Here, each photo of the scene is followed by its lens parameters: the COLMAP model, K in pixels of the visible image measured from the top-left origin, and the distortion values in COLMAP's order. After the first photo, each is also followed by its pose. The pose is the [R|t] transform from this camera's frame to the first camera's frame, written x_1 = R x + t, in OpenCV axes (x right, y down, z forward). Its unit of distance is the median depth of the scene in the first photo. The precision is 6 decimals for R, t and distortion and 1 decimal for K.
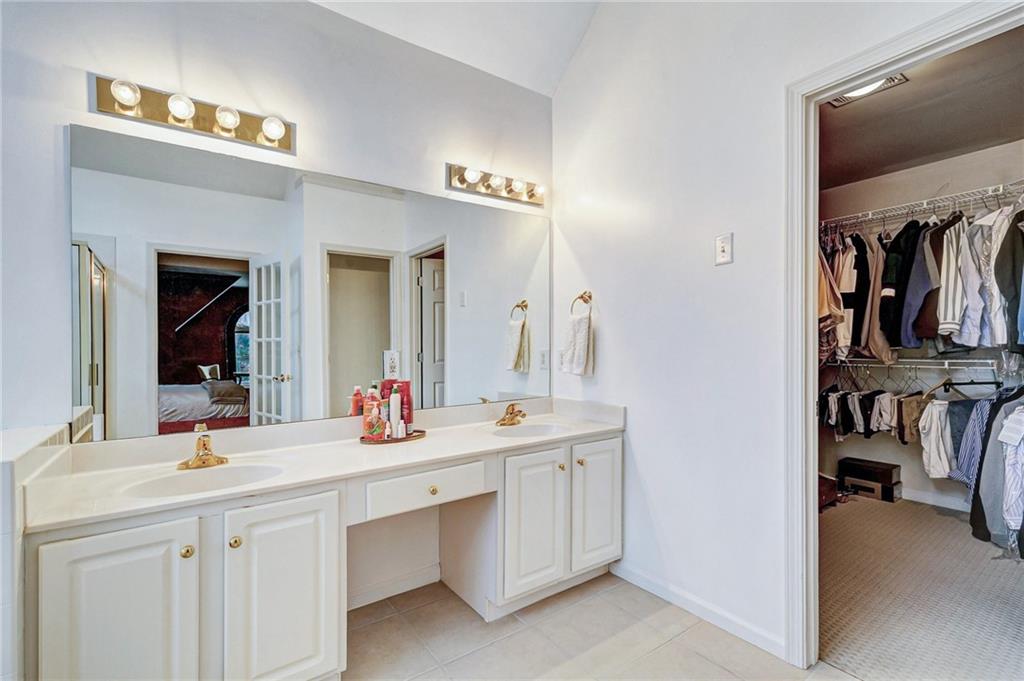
lens RADIAL K [[468.6, 0, 509.2], [0, 468.6, 342.2], [0, 0, 1]] dist [0.000648, -0.000194]
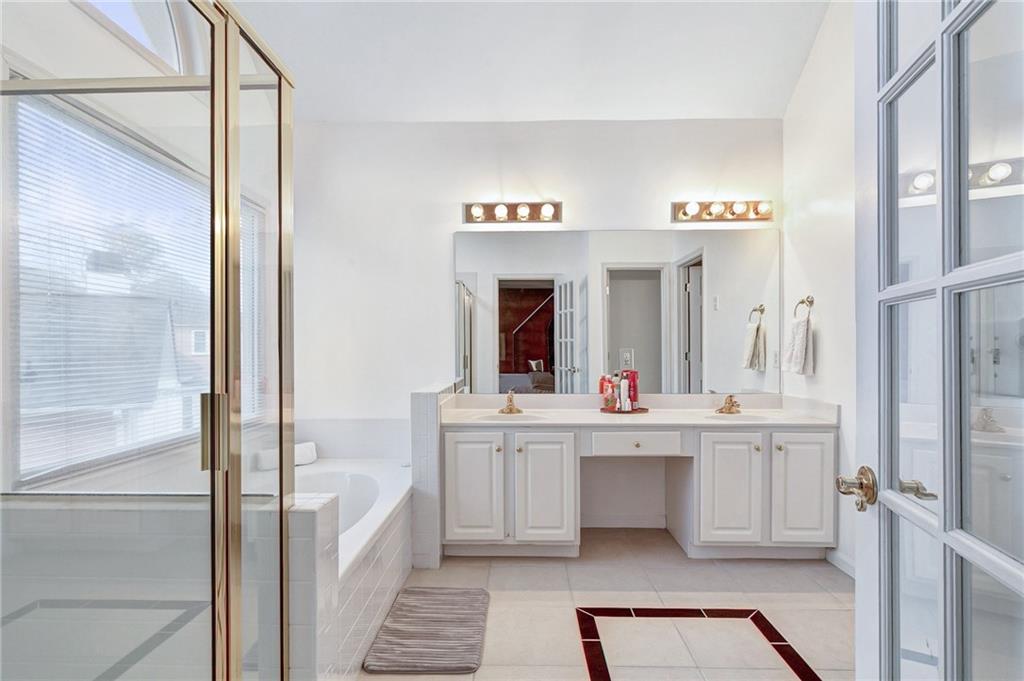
lens RADIAL K [[491.9, 0, 506.4], [0, 491.9, 346.5], [0, 0, 1]] dist [0.000840, -0.000795]
pose [[0.798162, 0.008729, -0.602379, 0.309473], [-0.002609, 0.999936, 0.011032, -0.003964], [0.602437, -0.007234, 0.798134, -0.334839]]
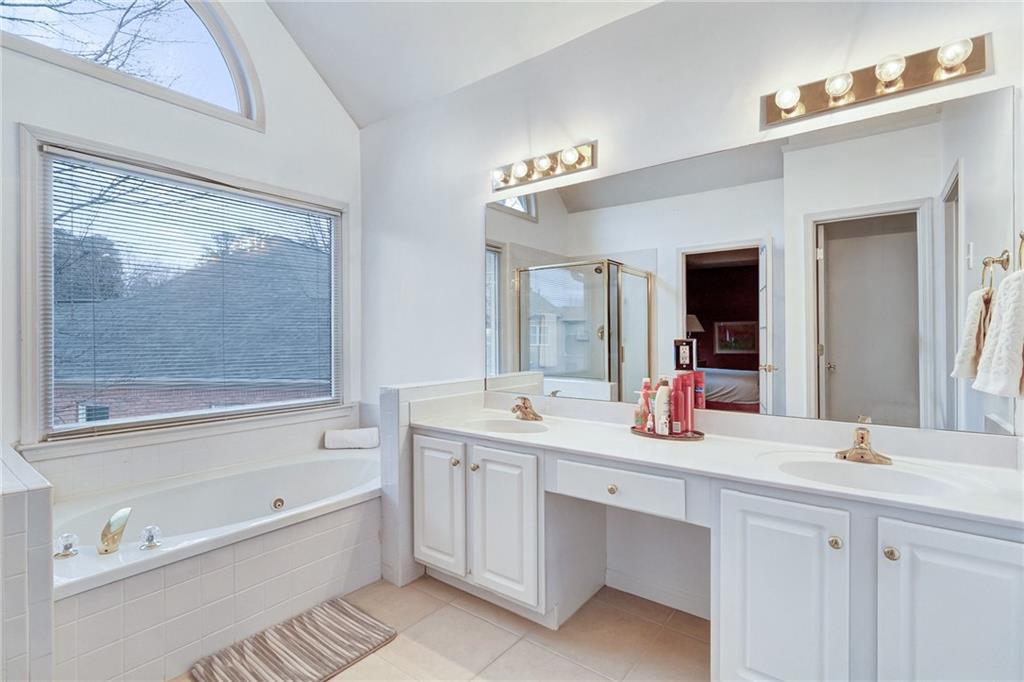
lens RADIAL K [[487.8, 0, 512.1], [0, 487.8, 333.3], [0, 0, 1]] dist [-0.000155, -0.000426]
pose [[0.276492, 0.003955, -0.961008, 0.515087], [0.007573, 0.999952, 0.006294, -0.003145], [0.960987, -0.009018, 0.276448, 0.382801]]
